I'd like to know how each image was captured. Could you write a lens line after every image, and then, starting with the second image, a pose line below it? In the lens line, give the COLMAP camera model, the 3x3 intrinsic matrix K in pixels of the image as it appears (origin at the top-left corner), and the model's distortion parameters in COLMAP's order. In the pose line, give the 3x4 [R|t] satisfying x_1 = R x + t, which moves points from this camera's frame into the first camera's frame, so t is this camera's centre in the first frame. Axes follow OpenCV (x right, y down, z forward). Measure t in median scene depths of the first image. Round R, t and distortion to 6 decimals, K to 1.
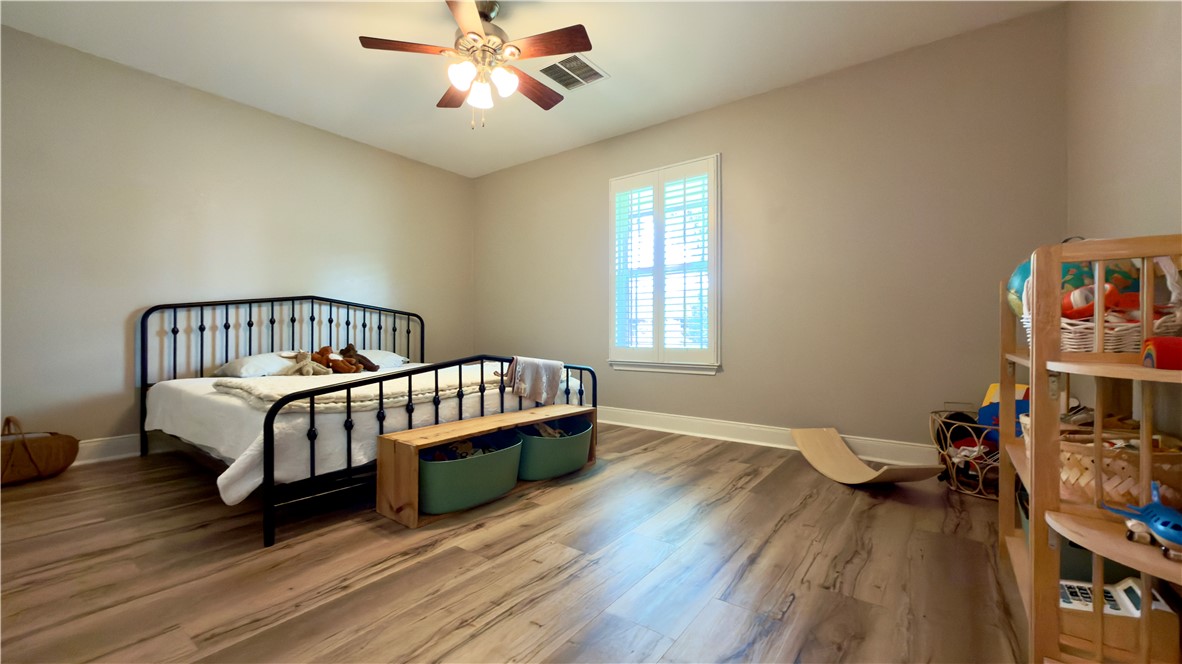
lens RADIAL K [[474.9, 0, 585.3], [0, 474.9, 331.8], [0, 0, 1]] dist [0.001765, -0.000306]
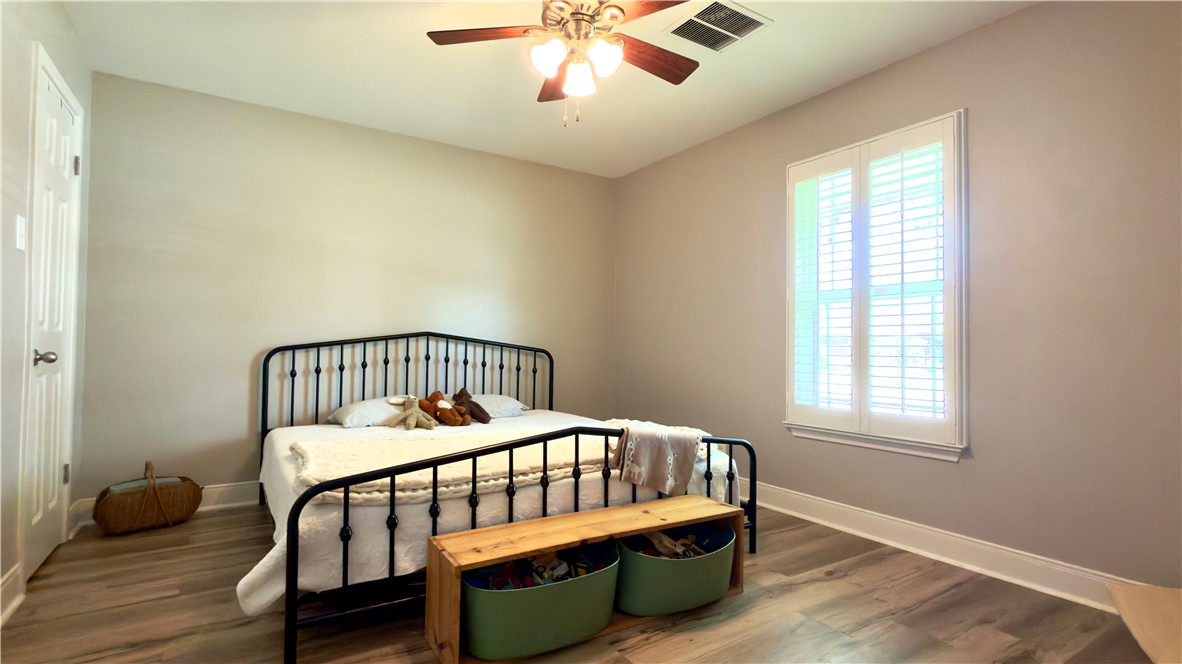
lens RADIAL K [[567.2, 0, 592.7], [0, 567.2, 330.4], [0, 0, 1]] dist [0.003282, 0.001095]
pose [[0.938562, -0.001173, -0.345110, 0.094593], [-0.008507, 0.999612, -0.026532, -0.067313], [0.345007, 0.027838, 0.938187, 0.152809]]
